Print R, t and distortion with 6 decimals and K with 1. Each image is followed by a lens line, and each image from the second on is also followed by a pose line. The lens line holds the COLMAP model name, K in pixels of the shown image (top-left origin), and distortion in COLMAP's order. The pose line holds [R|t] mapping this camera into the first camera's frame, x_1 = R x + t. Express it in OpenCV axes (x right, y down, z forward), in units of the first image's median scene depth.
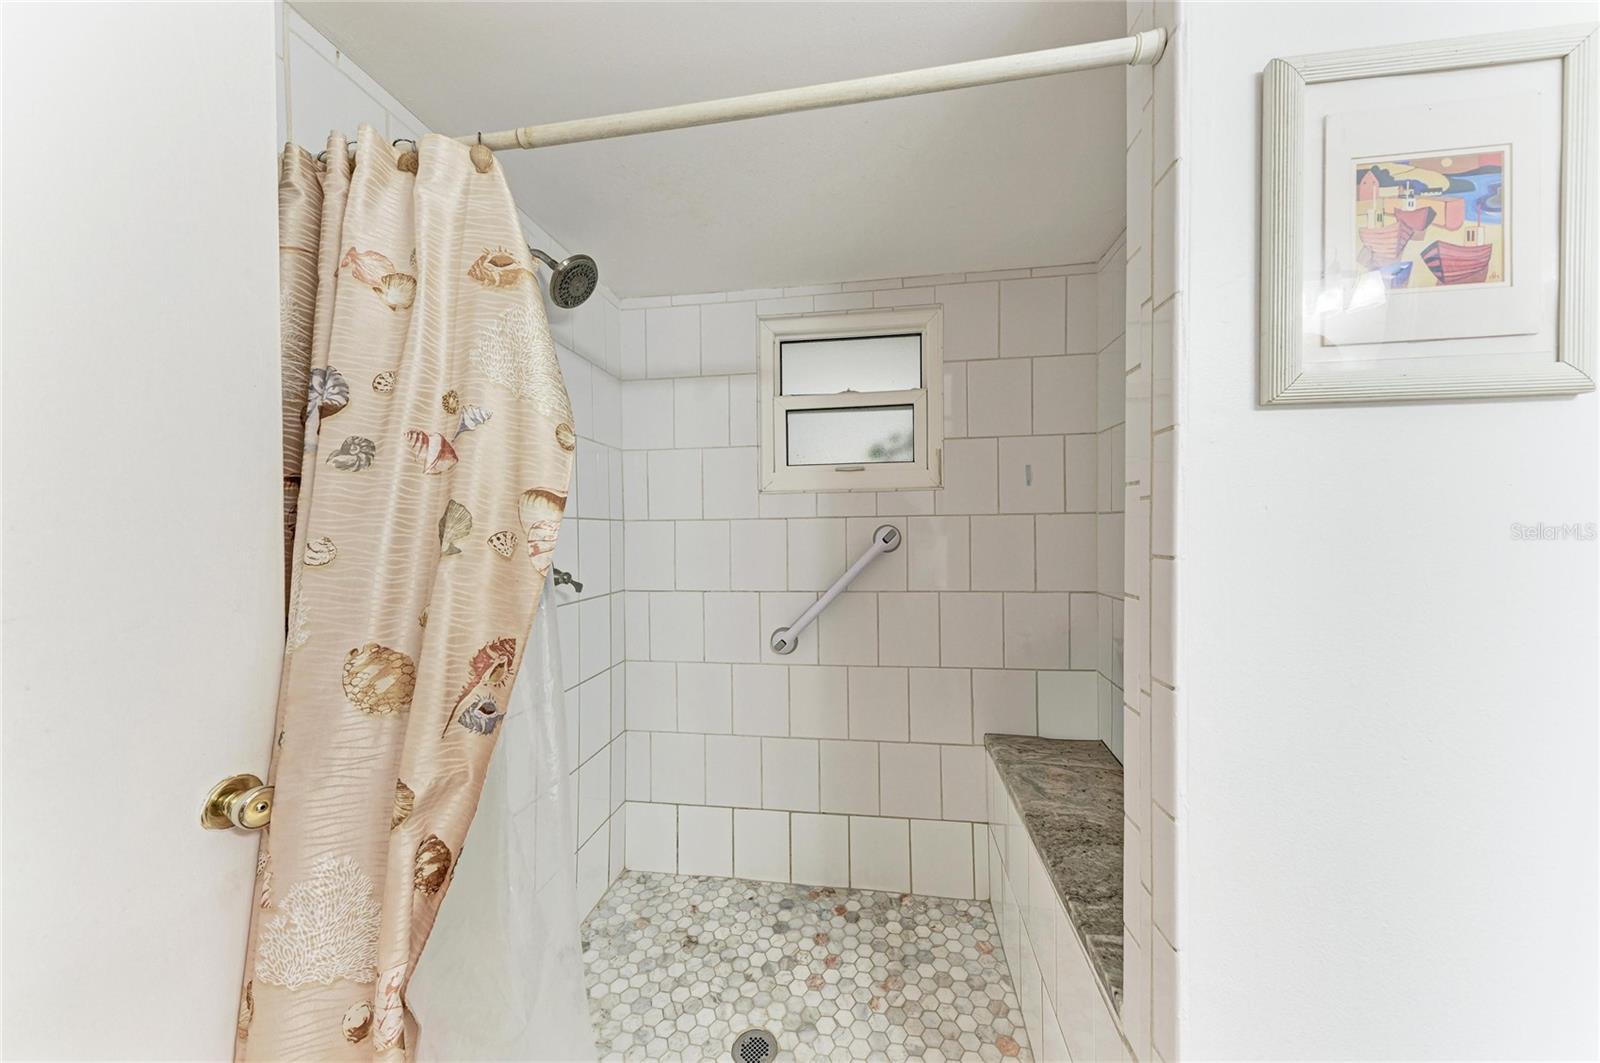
lens RADIAL K [[541.4, 0, 801.2], [0, 541.4, 532.9], [0, 0, 1]] dist [0.018947, -0.004434]
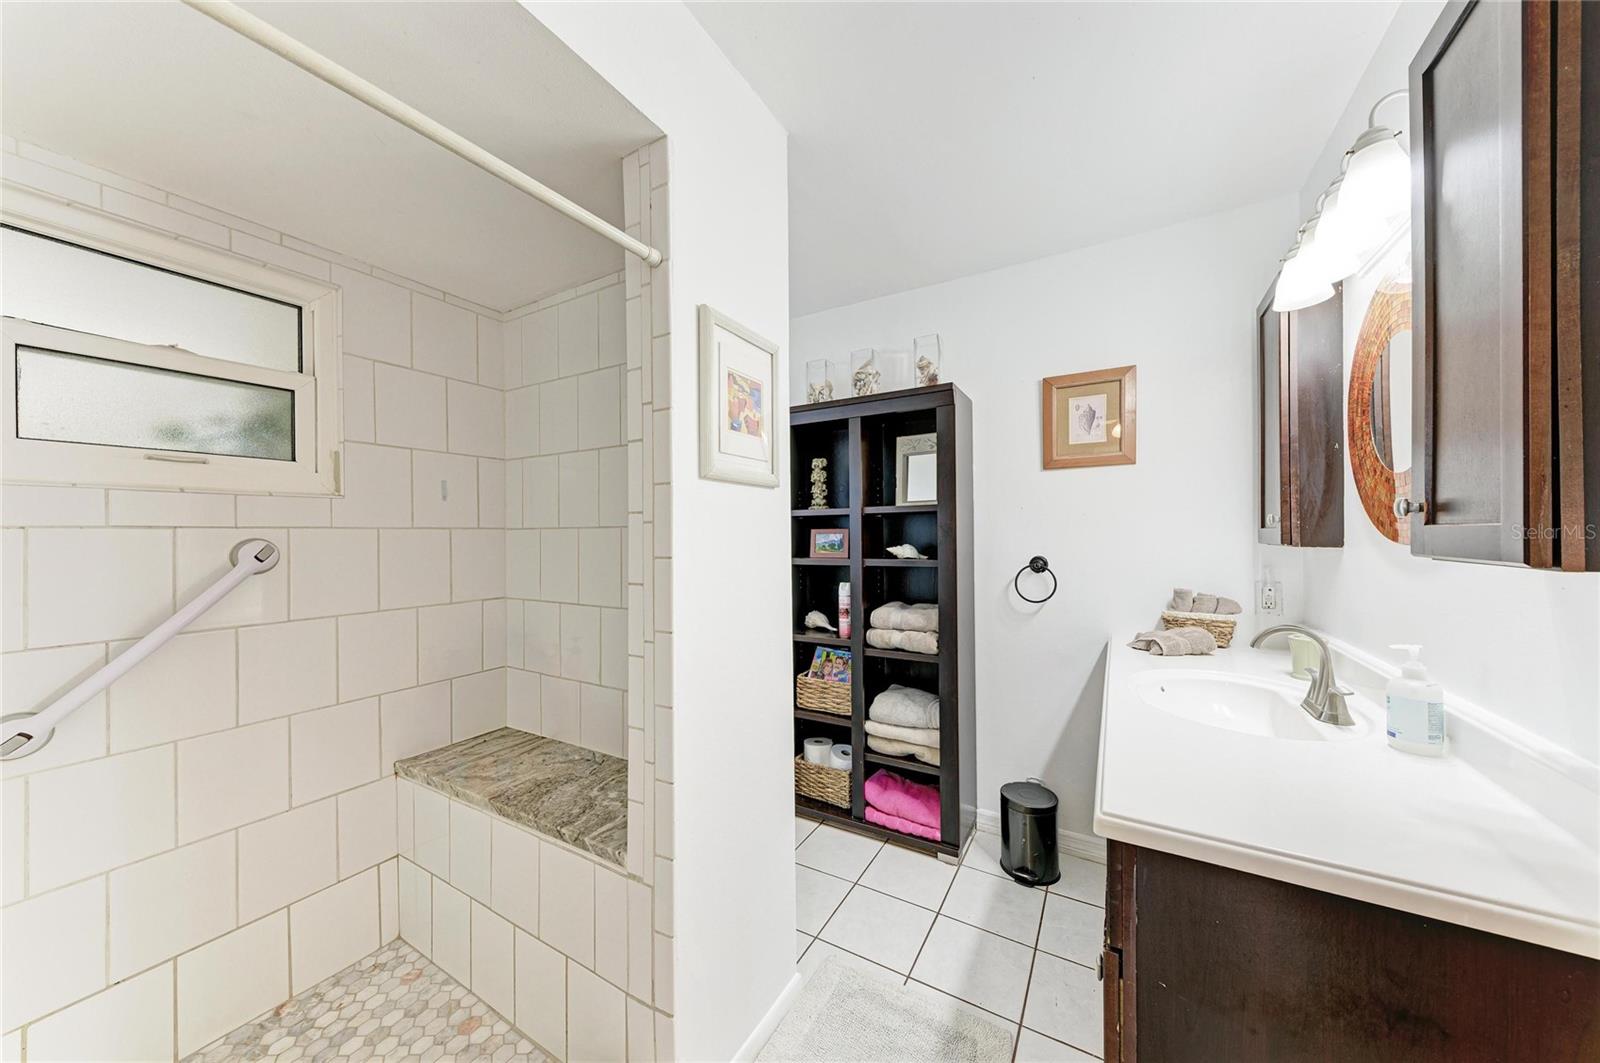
lens RADIAL K [[541.4, 0, 801.2], [0, 541.4, 532.9], [0, 0, 1]] dist [0.018947, -0.004434]
pose [[0.380361, 0.010016, 0.924784, -0.339783], [0.013098, 0.999783, -0.016215, -0.000220], [-0.924745, 0.018280, 0.380147, -0.020060]]
